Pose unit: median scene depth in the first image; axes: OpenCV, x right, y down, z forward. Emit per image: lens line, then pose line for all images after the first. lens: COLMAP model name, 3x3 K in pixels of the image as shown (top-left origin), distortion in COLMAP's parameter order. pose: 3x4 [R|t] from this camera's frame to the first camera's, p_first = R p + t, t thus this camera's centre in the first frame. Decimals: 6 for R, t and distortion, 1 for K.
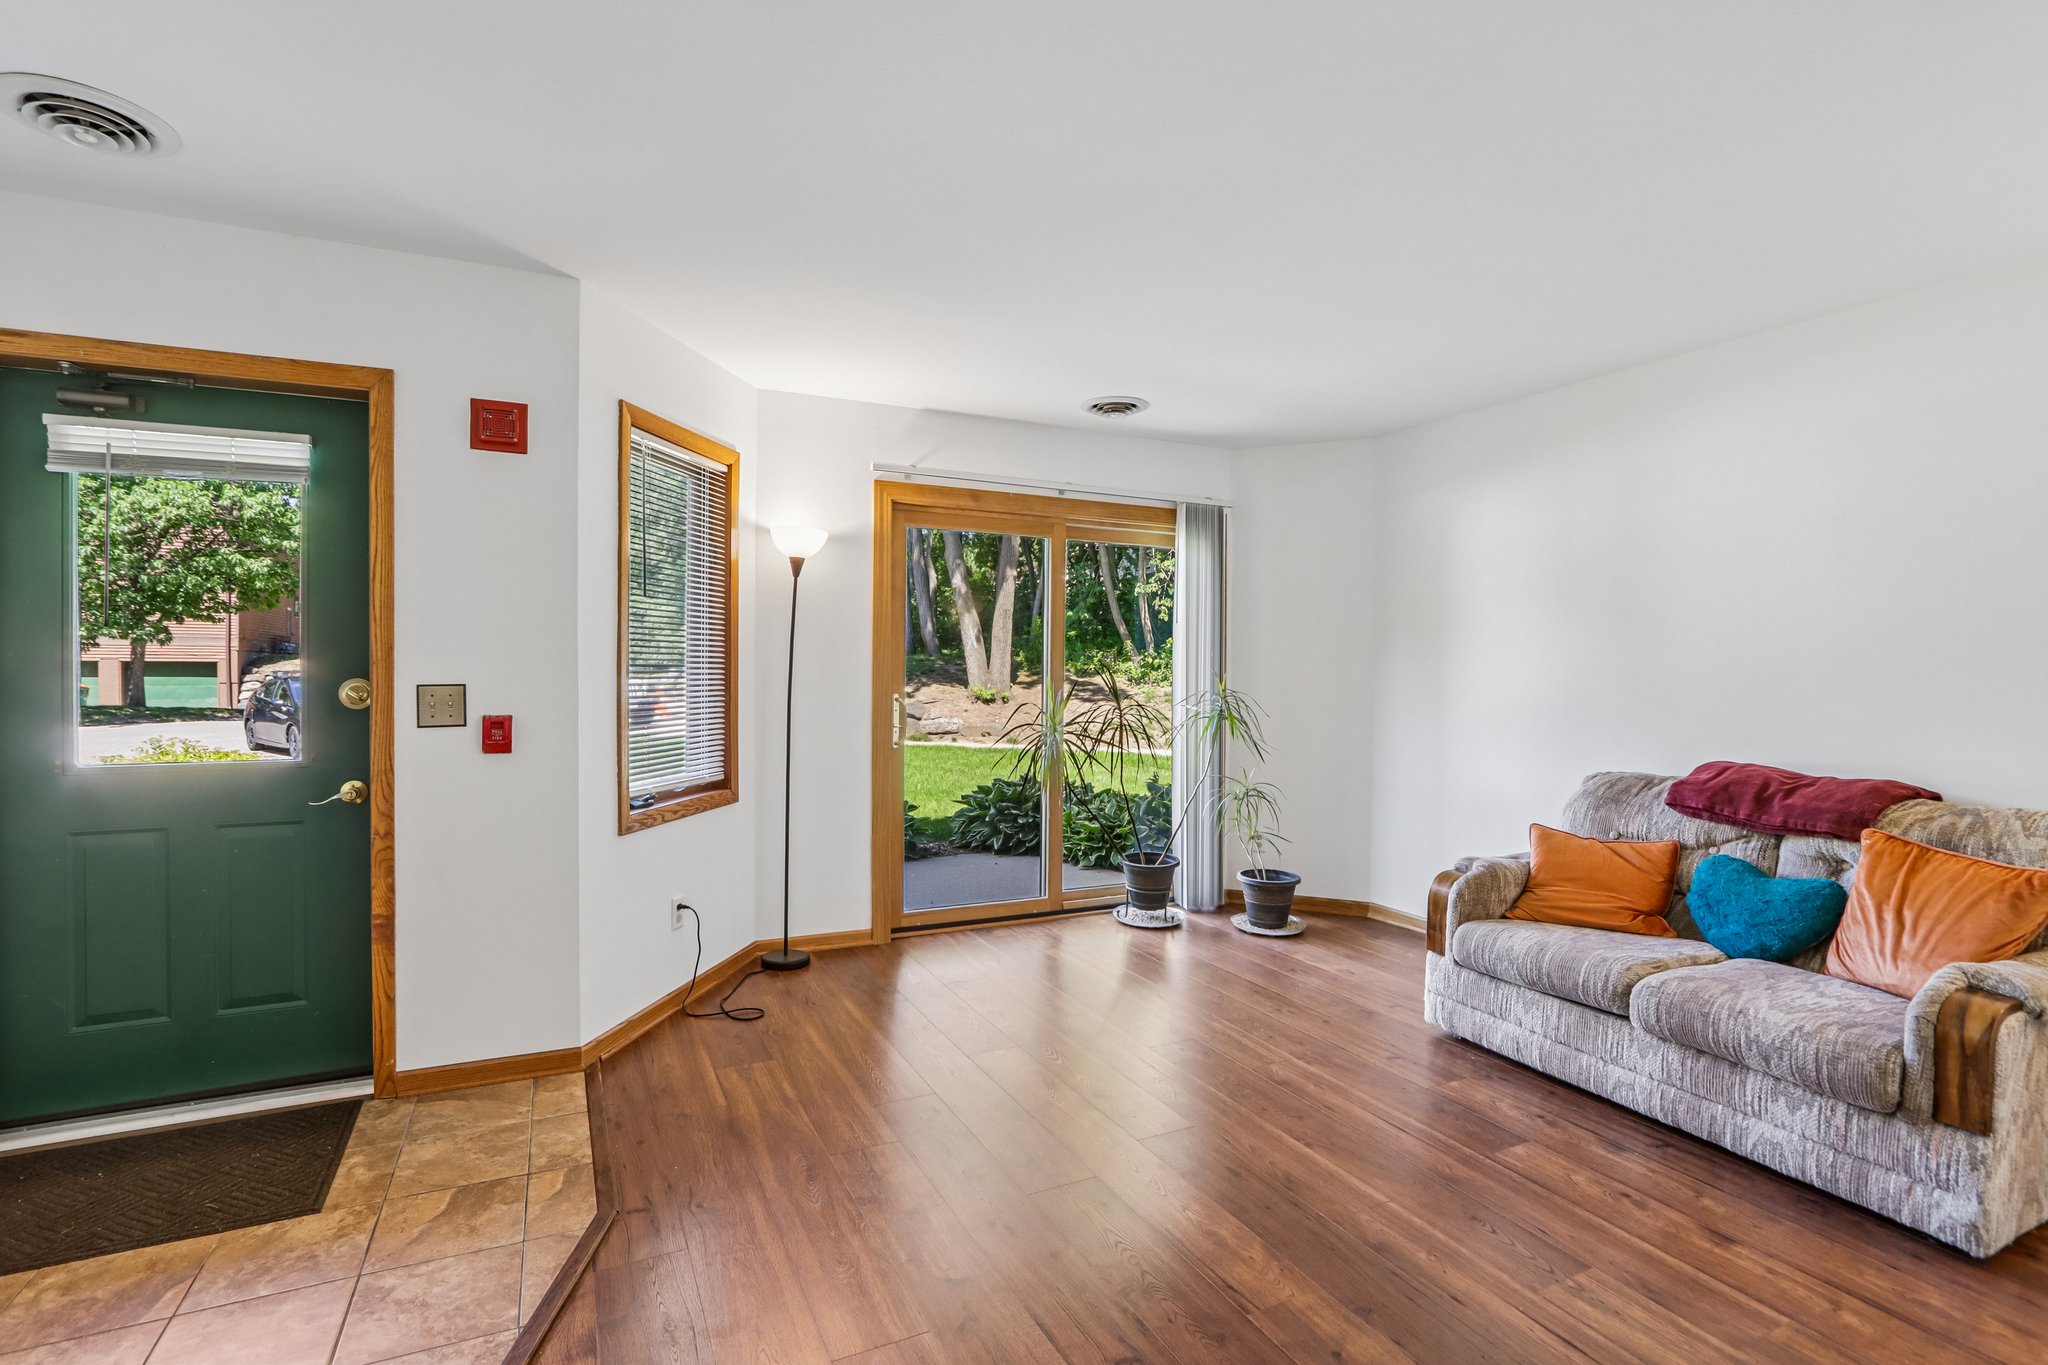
lens RADIAL K [[957.3, 0, 1008.4], [0, 957.3, 681.2], [0, 0, 1]] dist [-0.021584, 0.005233]
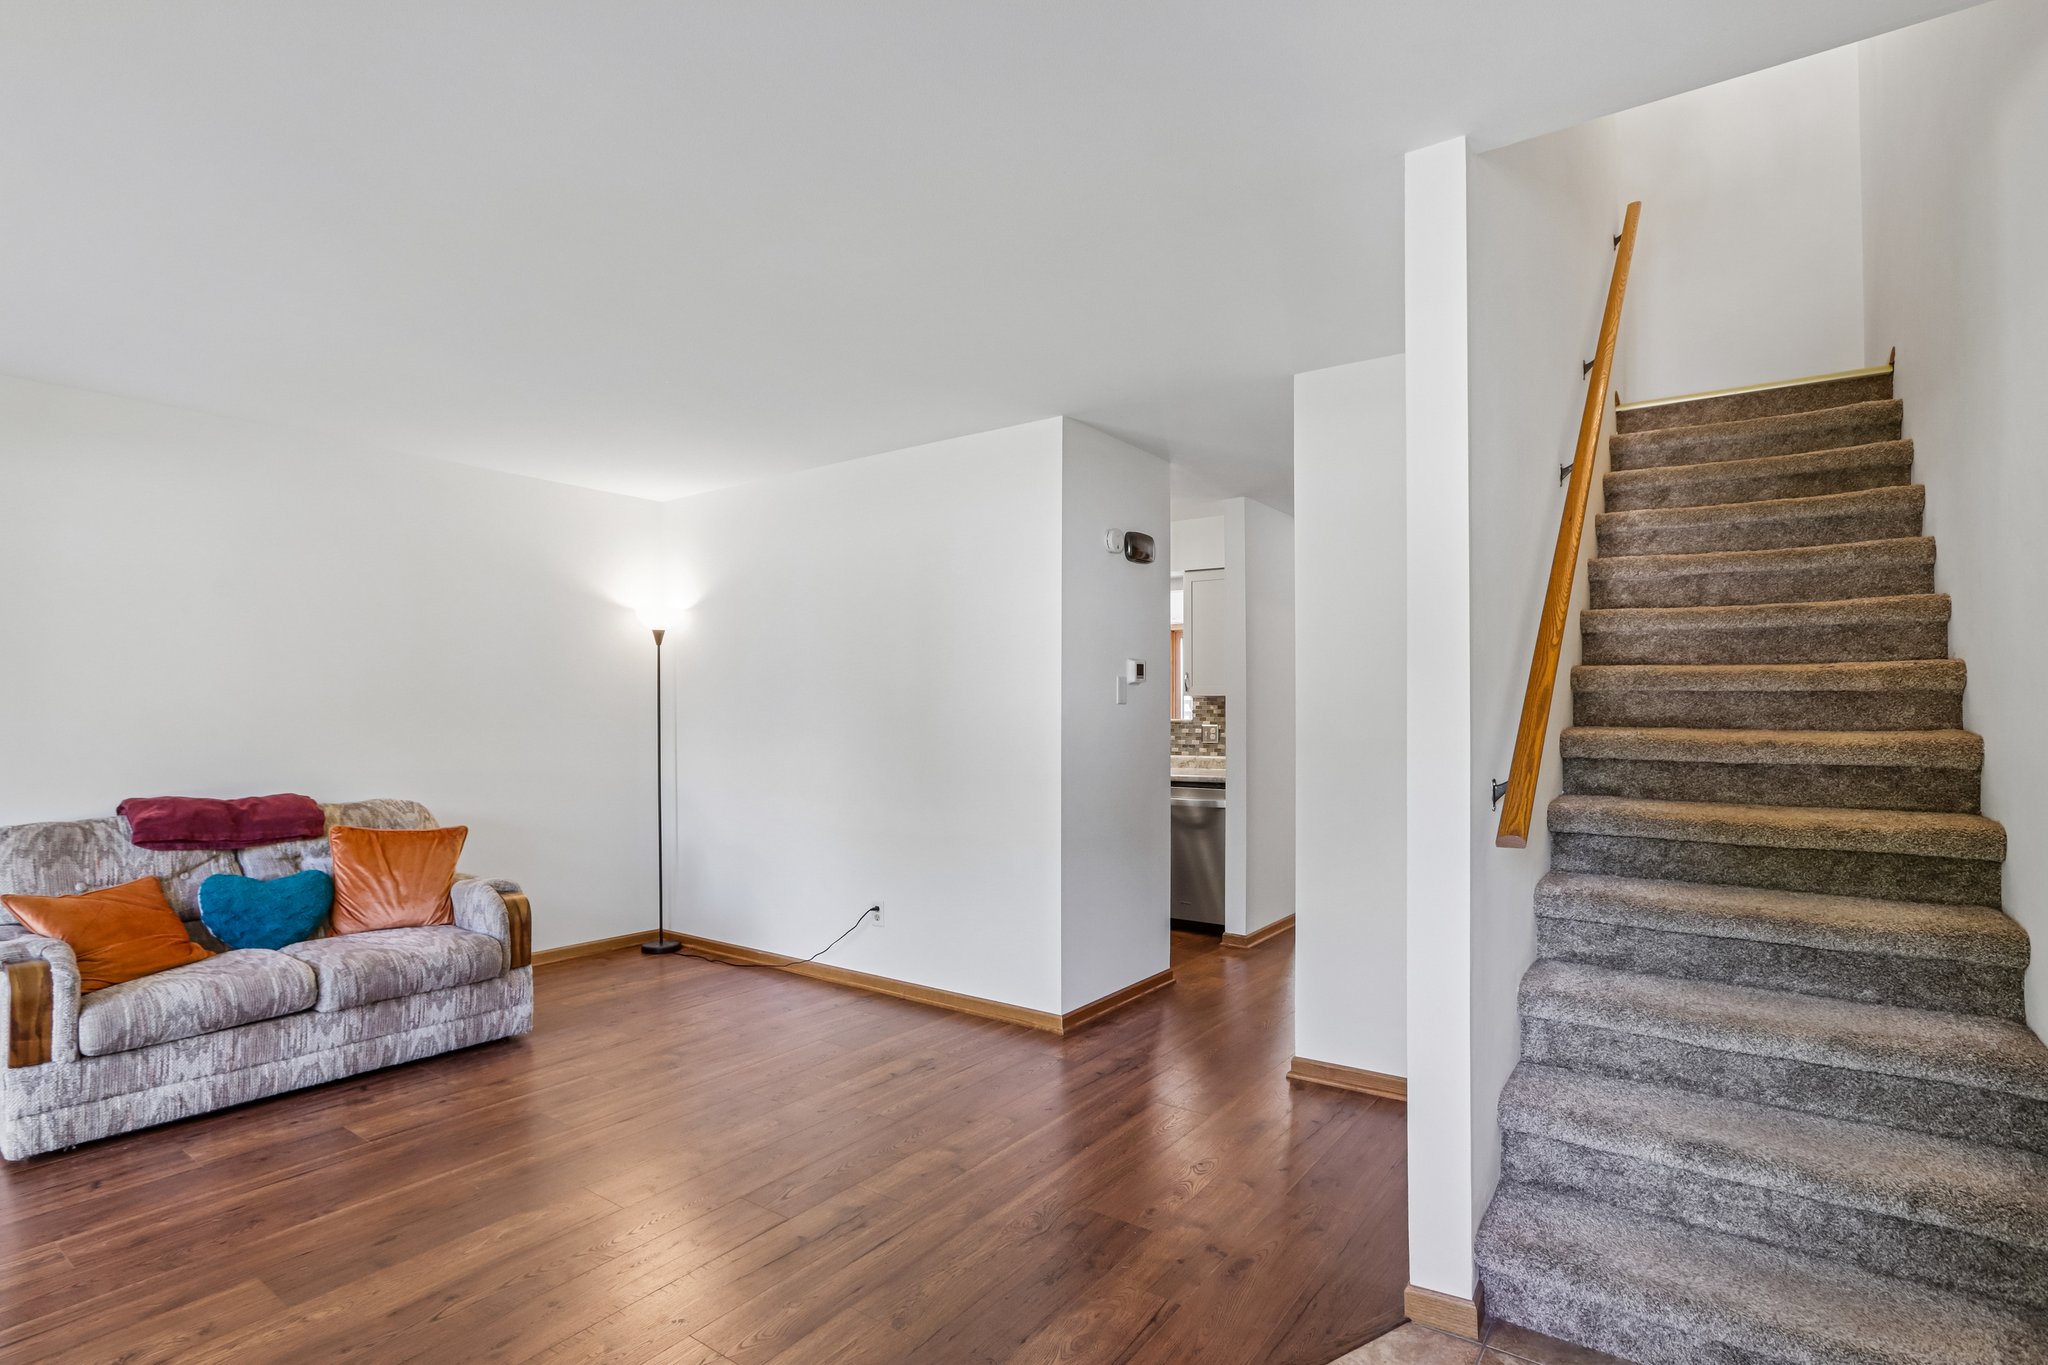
lens RADIAL K [[1008.2, 0, 1014.0], [0, 1008.2, 685.1], [0, 0, 1]] dist [-0.019958, 0.004311]
pose [[-0.476495, 0.012129, 0.879094, -0.846073], [0.008312, 0.999922, -0.009290, -0.028727], [-0.879138, 0.002881, -0.476558, 0.807259]]
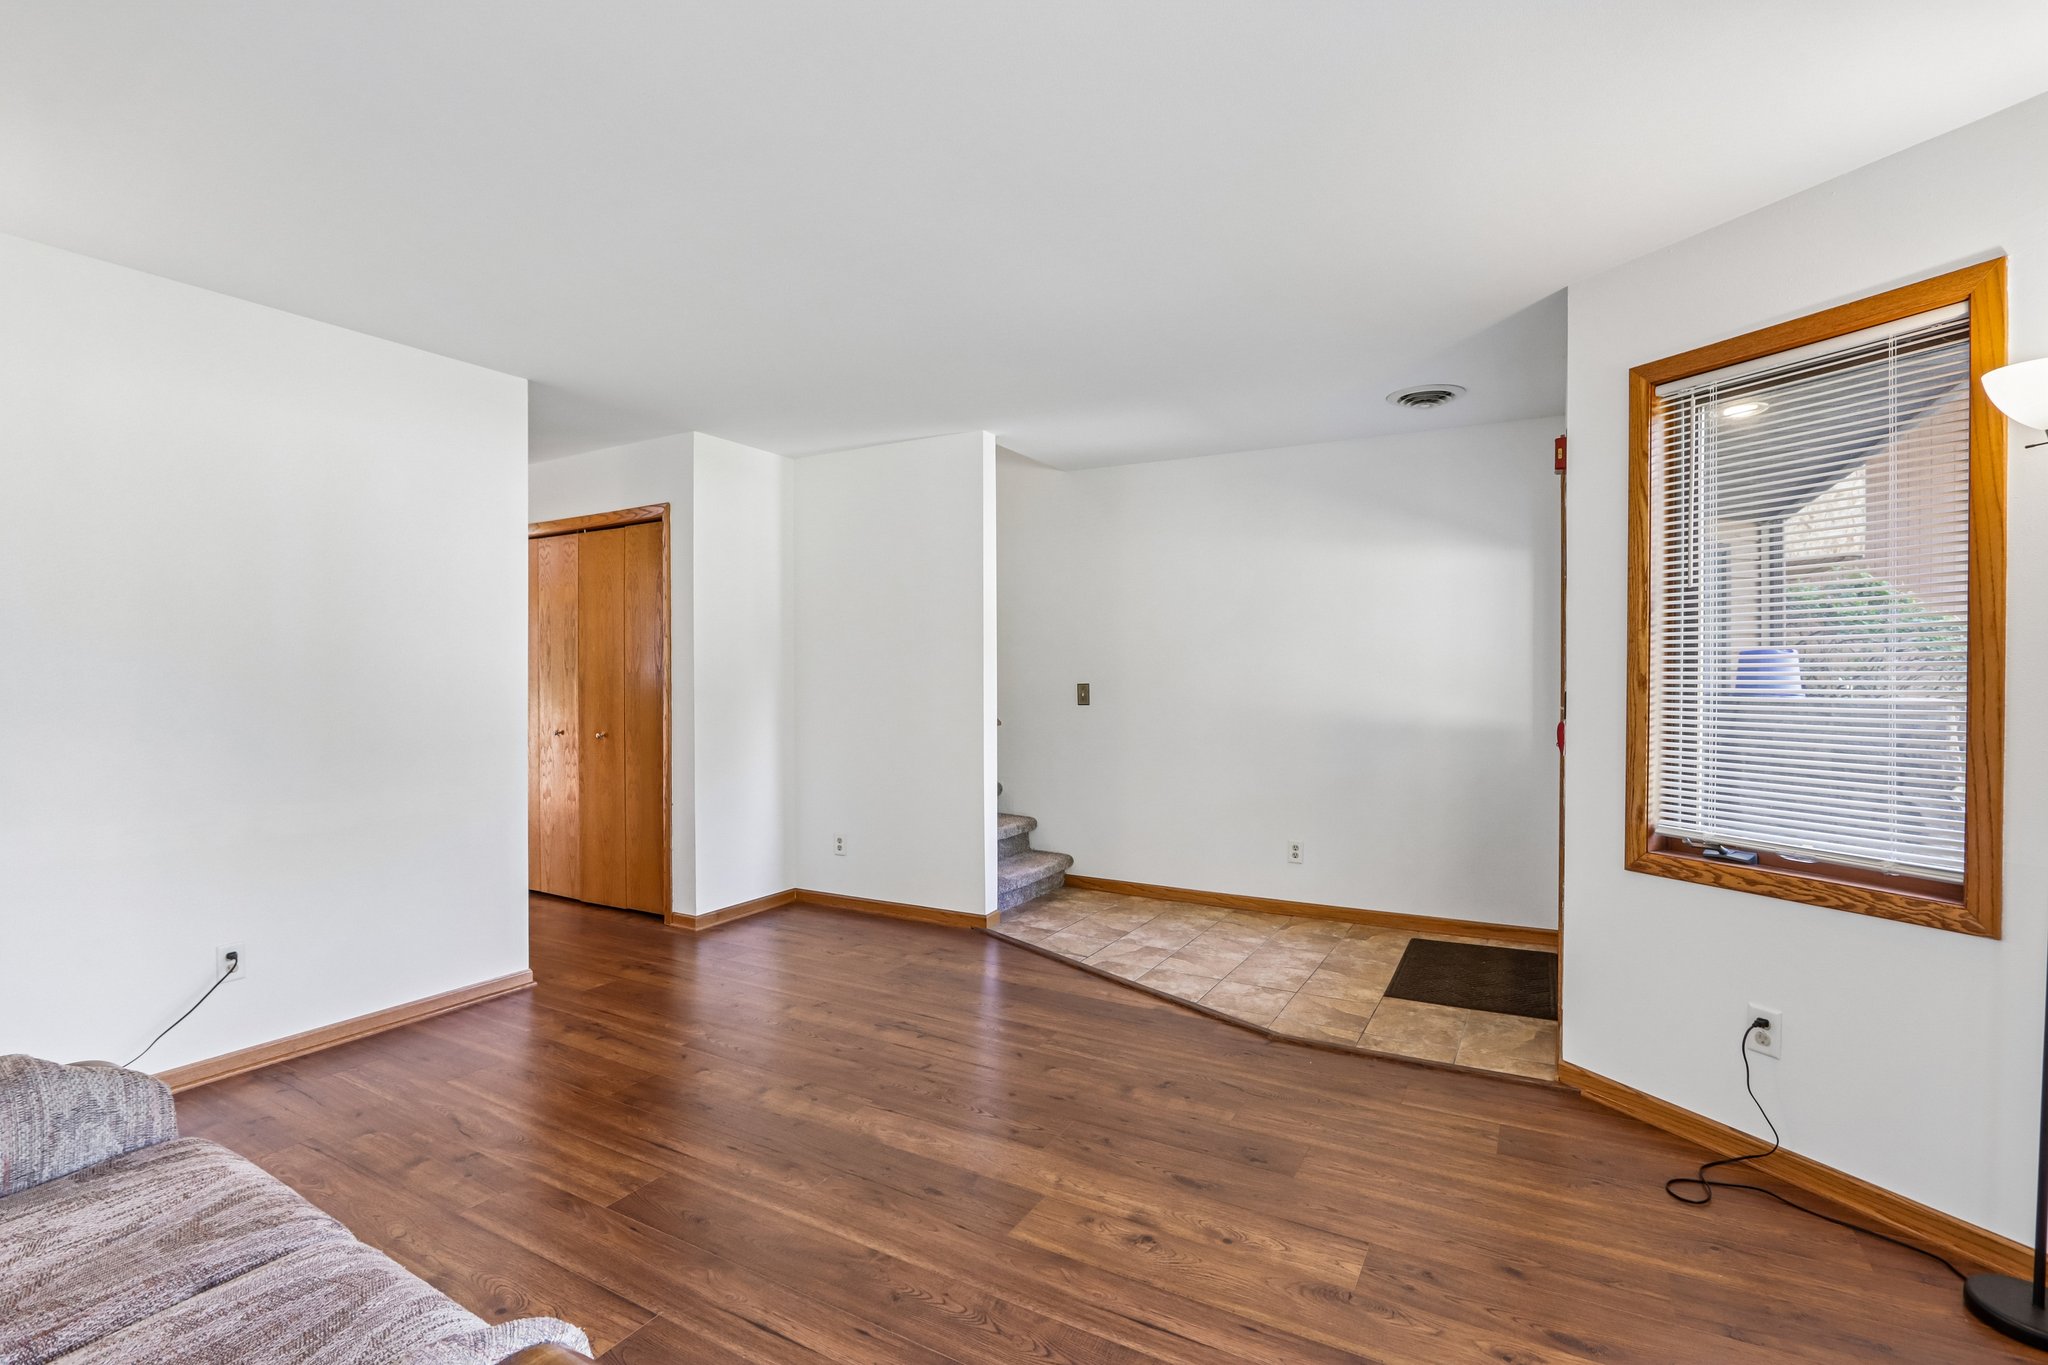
lens RADIAL K [[955.3, 0, 1007.6], [0, 955.3, 694.5], [0, 0, 1]] dist [-0.023719, 0.005766]
pose [[-0.828065, 0.006356, -0.560596, 0.628008], [-0.012708, 0.999466, 0.030104, -0.019031], [0.560488, 0.032052, -0.827542, 1.606341]]
